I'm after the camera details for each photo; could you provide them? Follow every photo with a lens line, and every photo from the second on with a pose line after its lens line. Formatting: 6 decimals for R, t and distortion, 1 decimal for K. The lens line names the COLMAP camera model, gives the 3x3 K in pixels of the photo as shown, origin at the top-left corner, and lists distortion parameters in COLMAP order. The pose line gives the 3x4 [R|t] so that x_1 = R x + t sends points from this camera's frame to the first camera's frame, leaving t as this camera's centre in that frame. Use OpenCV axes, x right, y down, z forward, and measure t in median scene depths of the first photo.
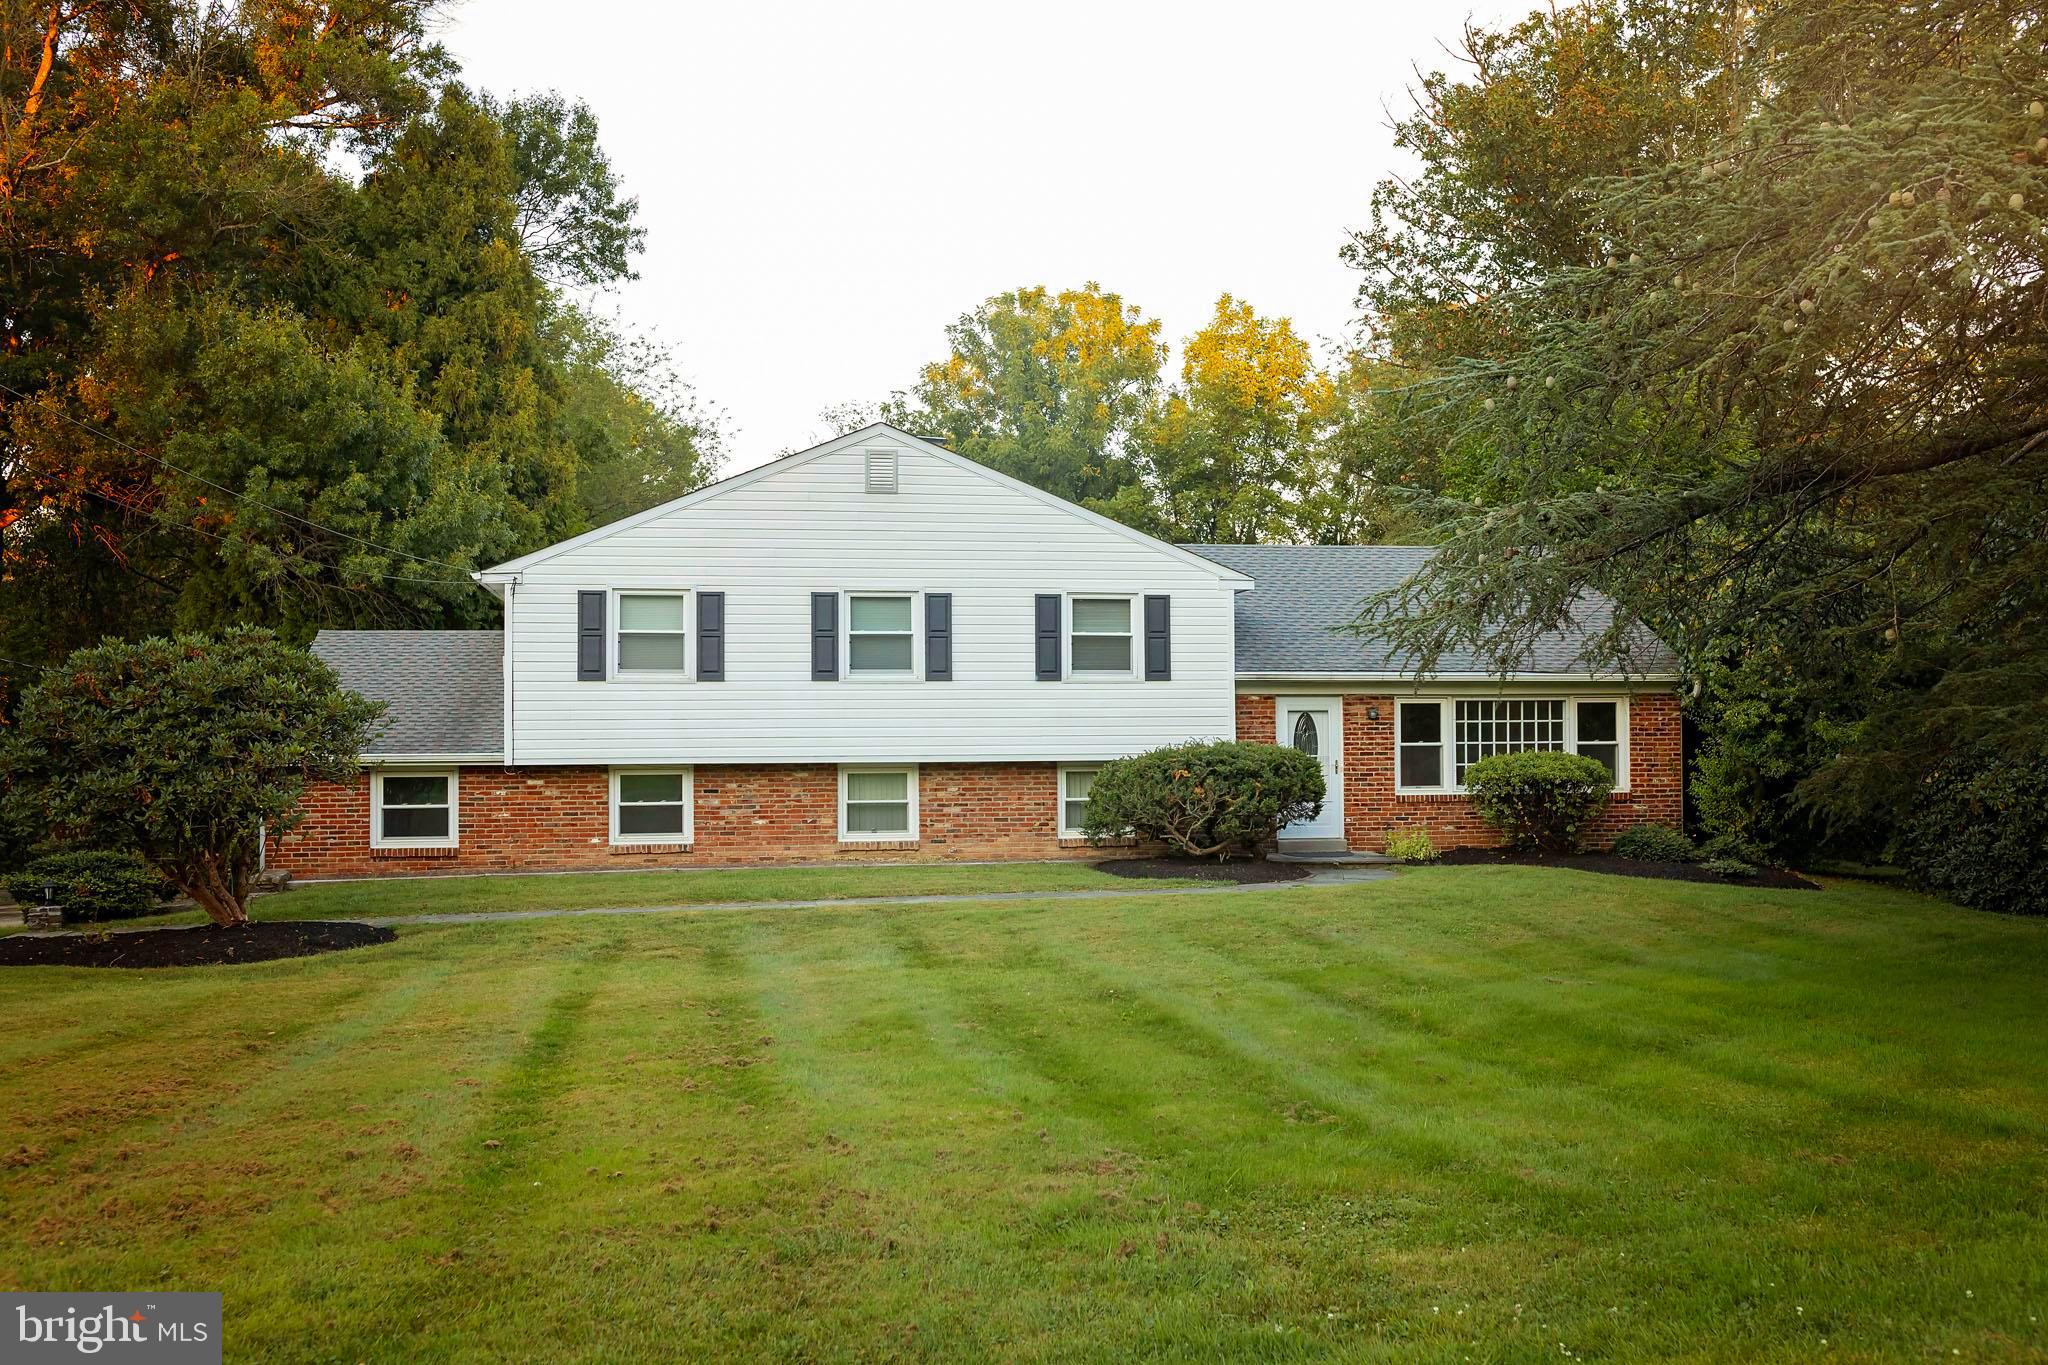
lens RADIAL K [[1924.1, 0, 1029.6], [0, 1924.1, 689.3], [0, 0, 1]] dist [0.005210, 0.005788]
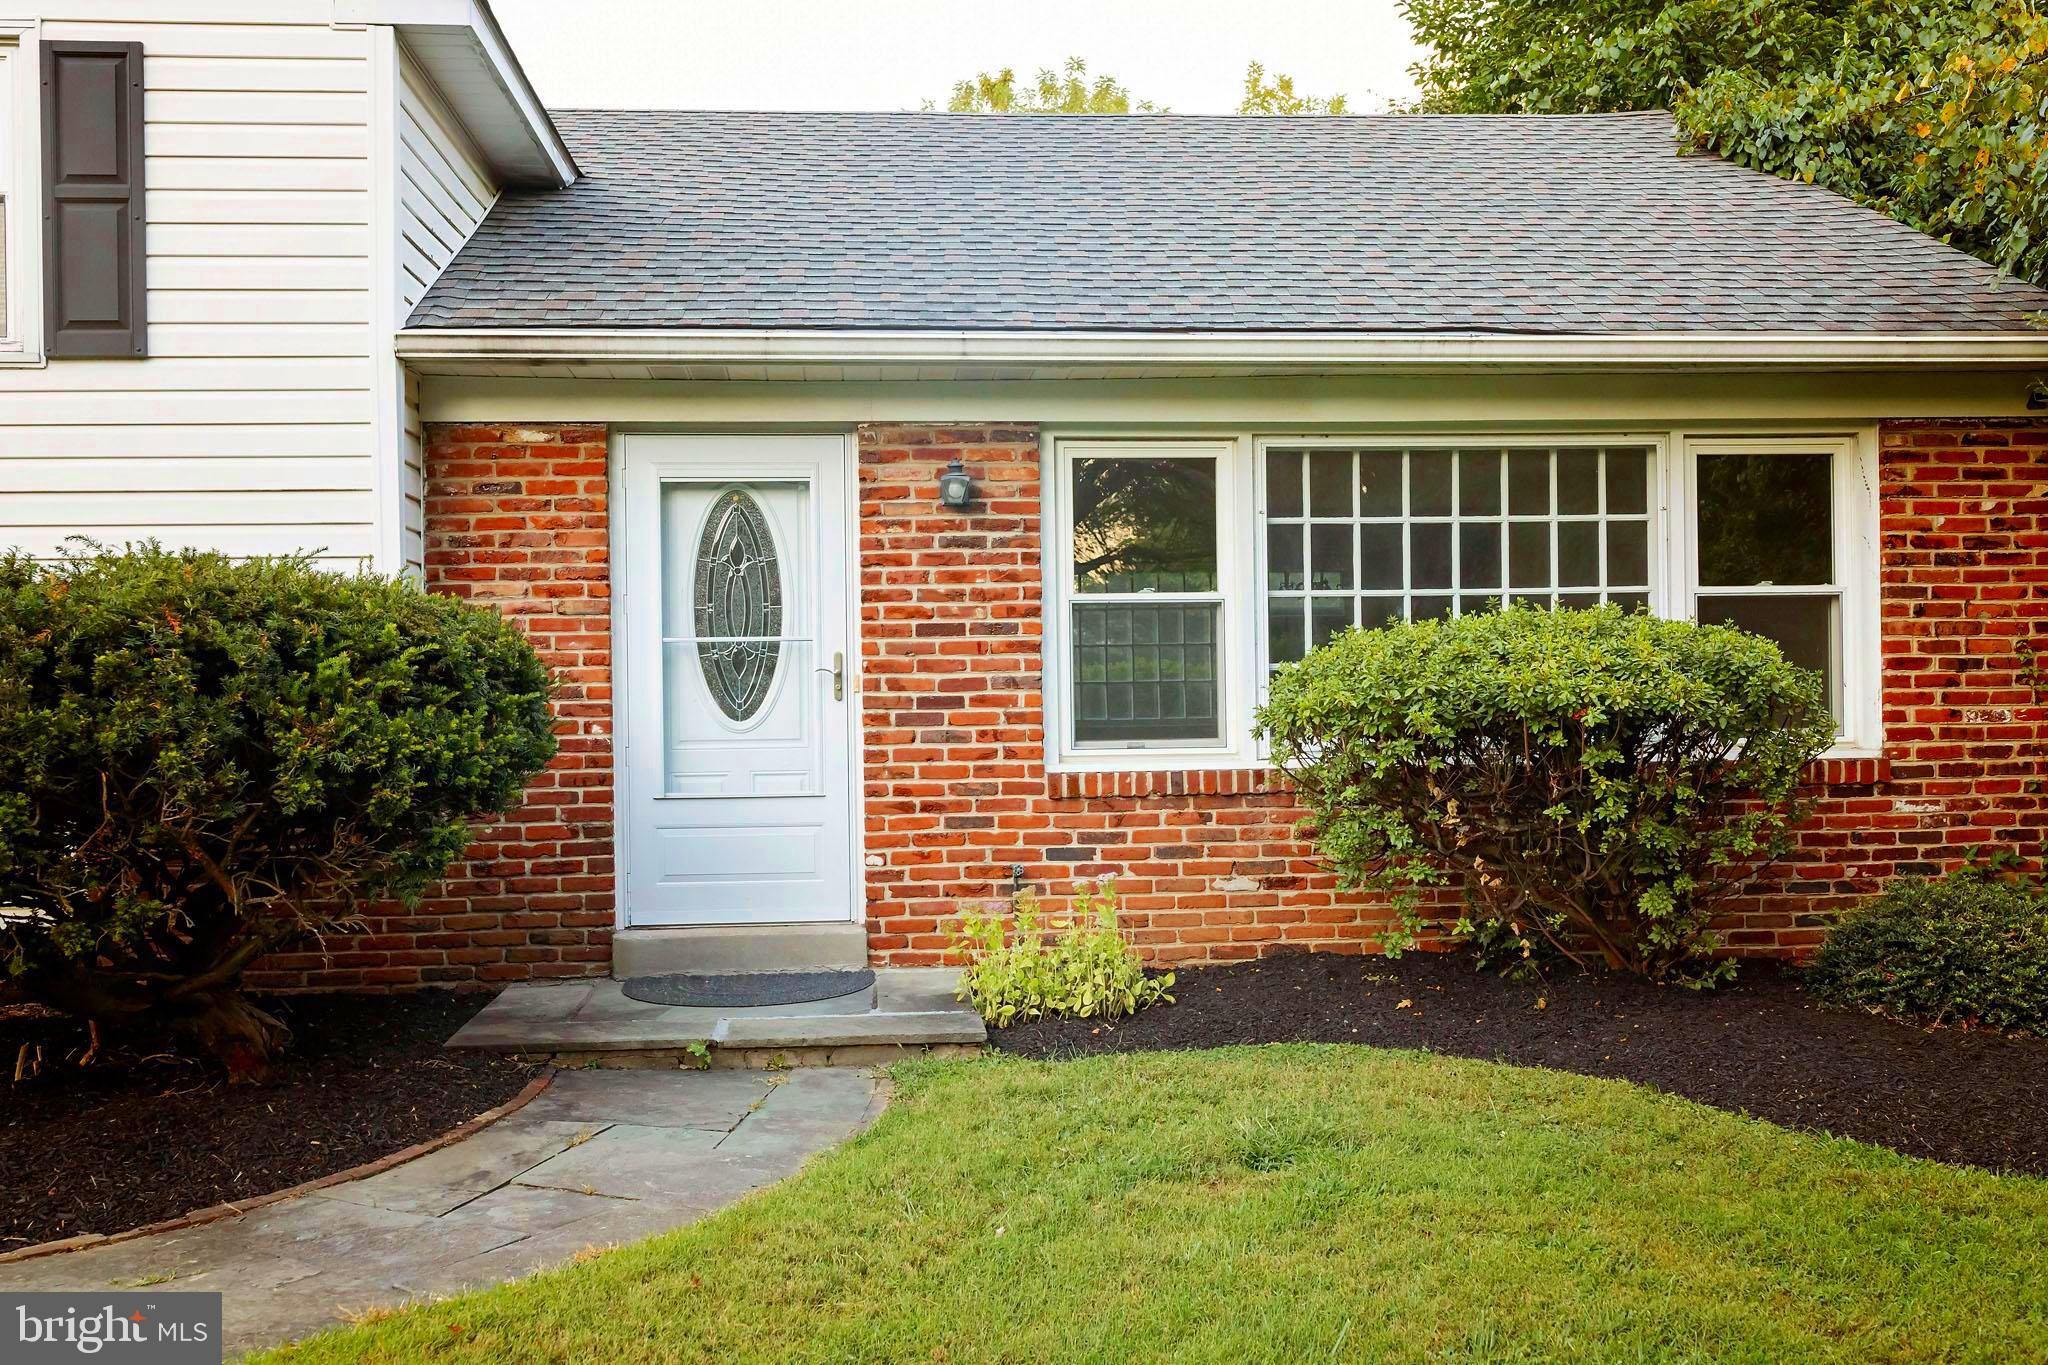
lens RADIAL K [[1924.1, 0, 1029.6], [0, 1924.1, 689.3], [0, 0, 1]] dist [0.005210, 0.005788]
pose [[0.996066, -0.008639, -0.088198, 0.220591], [0.010651, 0.999693, 0.022359, 0.037337], [0.087978, -0.023211, 0.995852, 0.737028]]
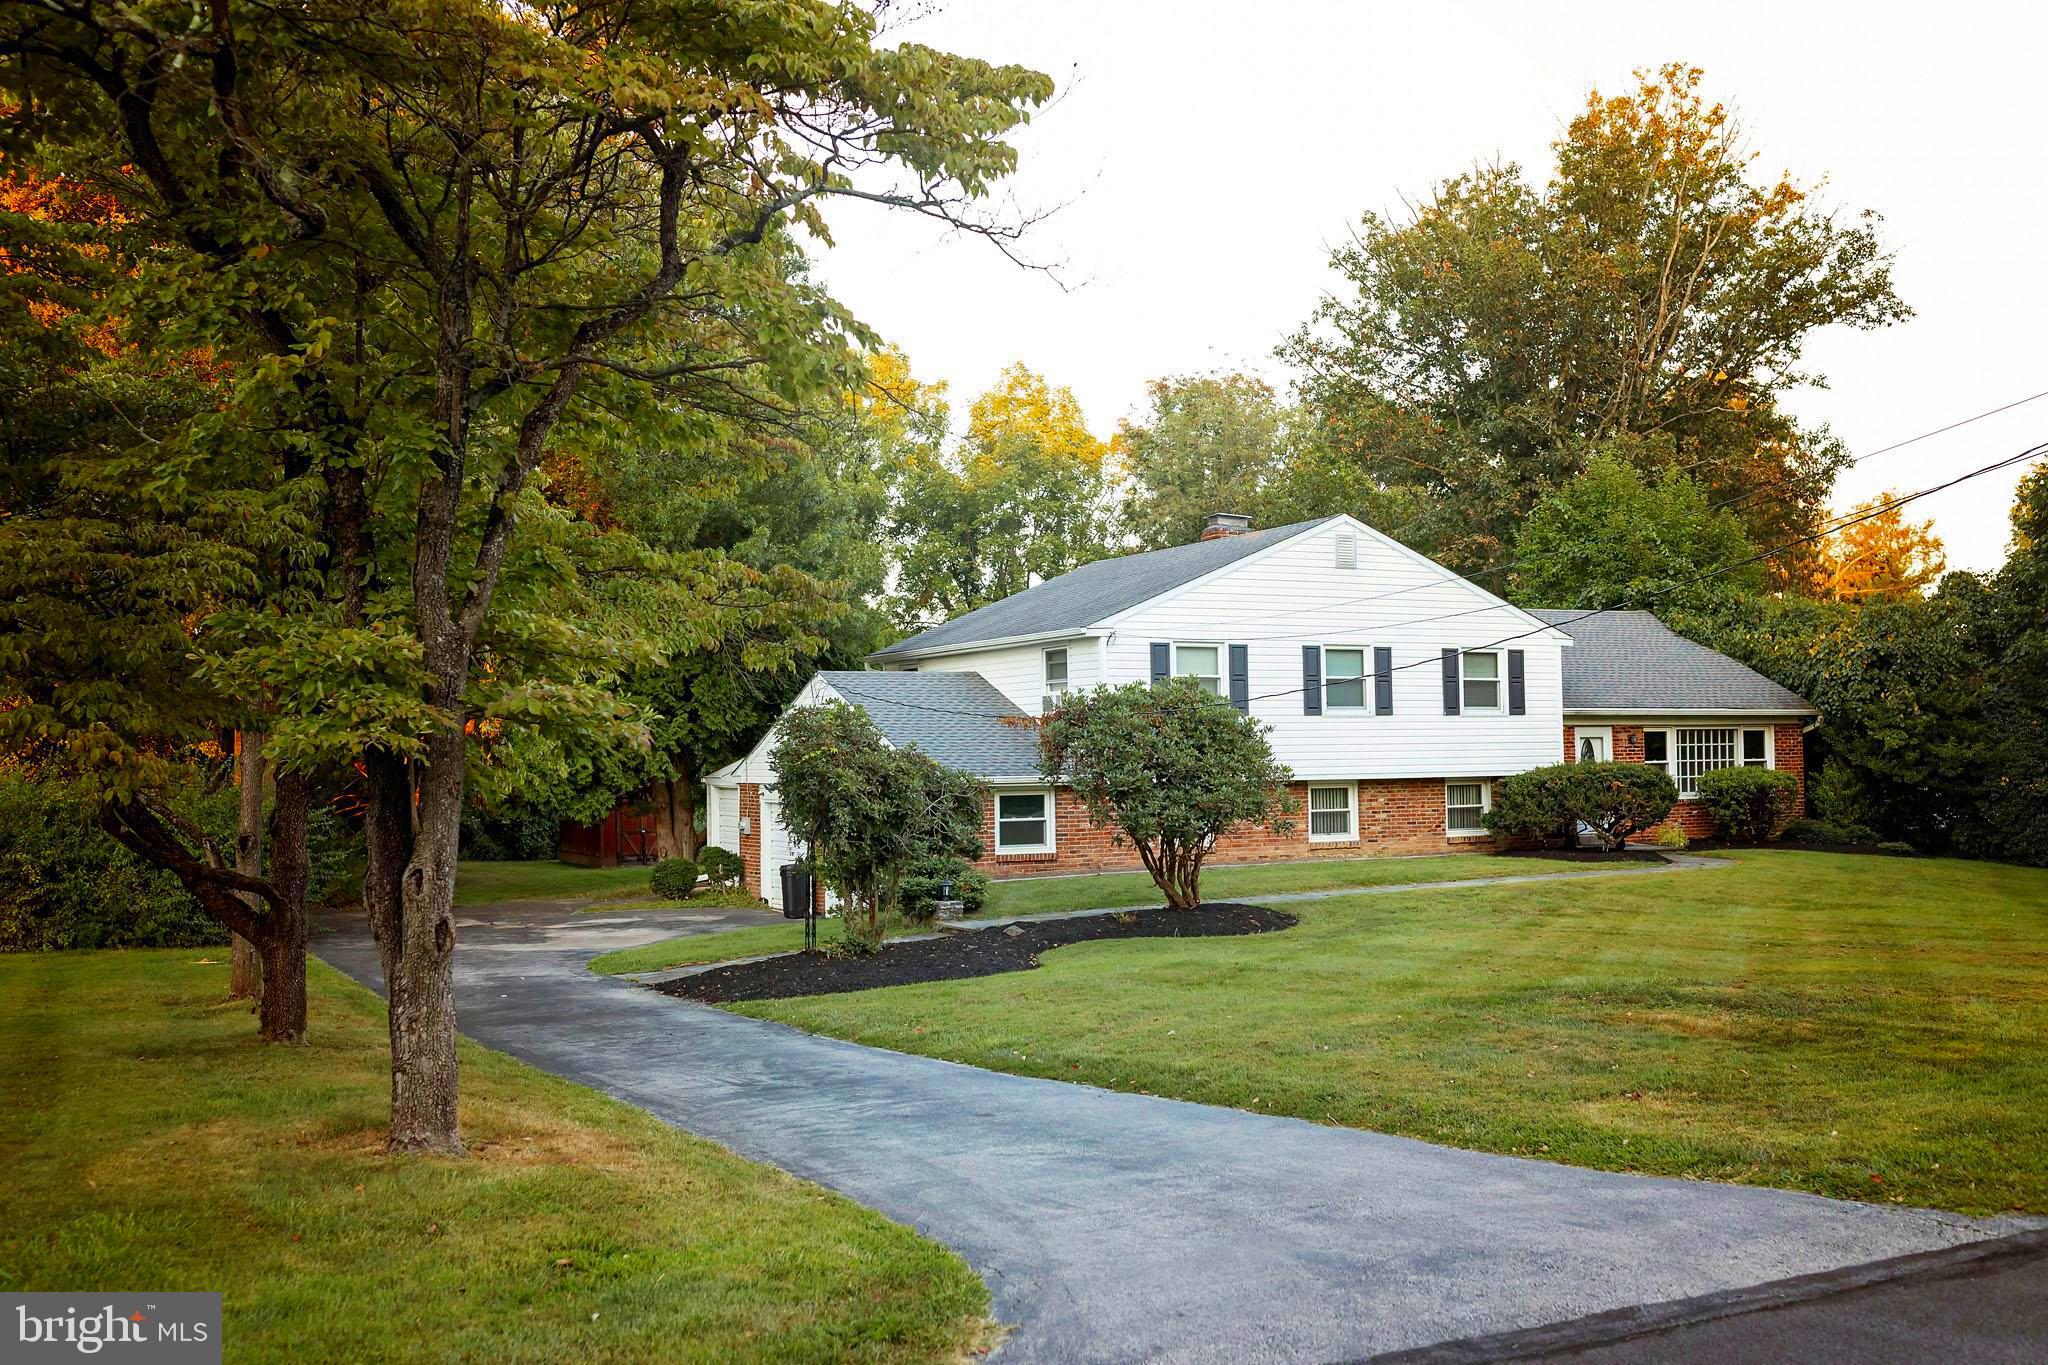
lens RADIAL K [[1924.1, 0, 1029.6], [0, 1924.1, 689.3], [0, 0, 1]] dist [0.005210, 0.005788]
pose [[0.949870, 0.003436, 0.312627, -0.657207], [0.001199, 0.999892, -0.014632, -0.003125], [-0.312644, 0.014273, 0.949763, -0.143039]]
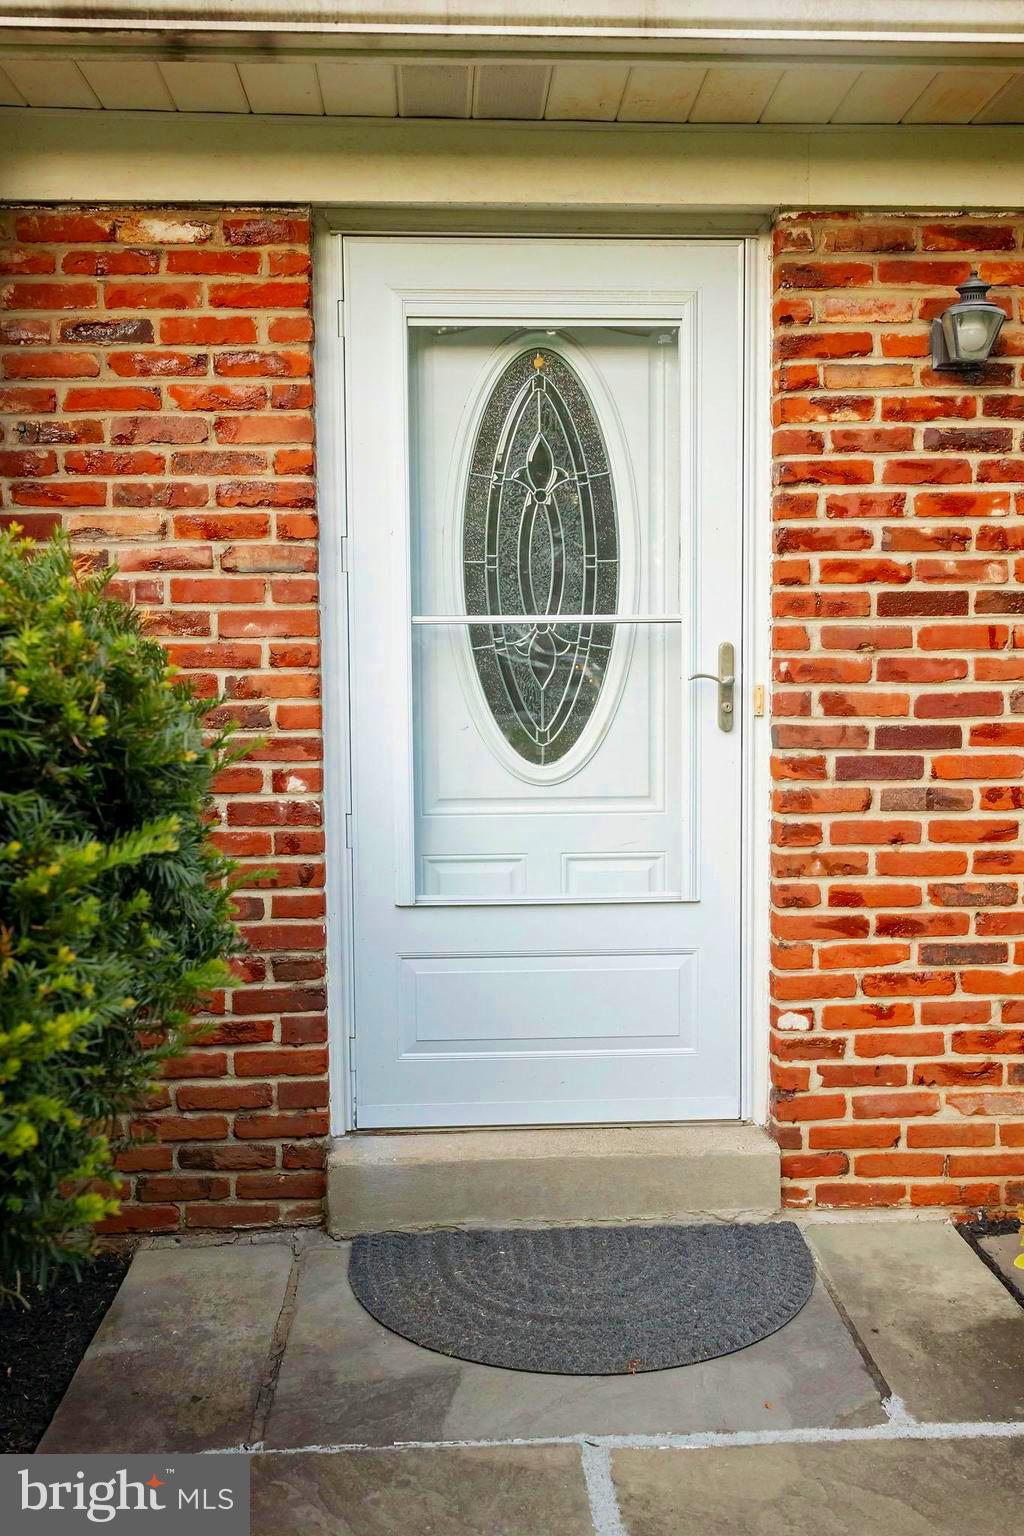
lens RADIAL K [[1443.1, 0, 512.0], [0, 1443.1, 768.0], [0, 0, 1]] dist [0.005210, 0.005788]
pose [[0.992440, 0.006947, -0.122532, 0.161529], [0.005820, 0.994610, 0.103528, 0.035621], [0.122590, -0.103458, 0.987050, 0.907047]]
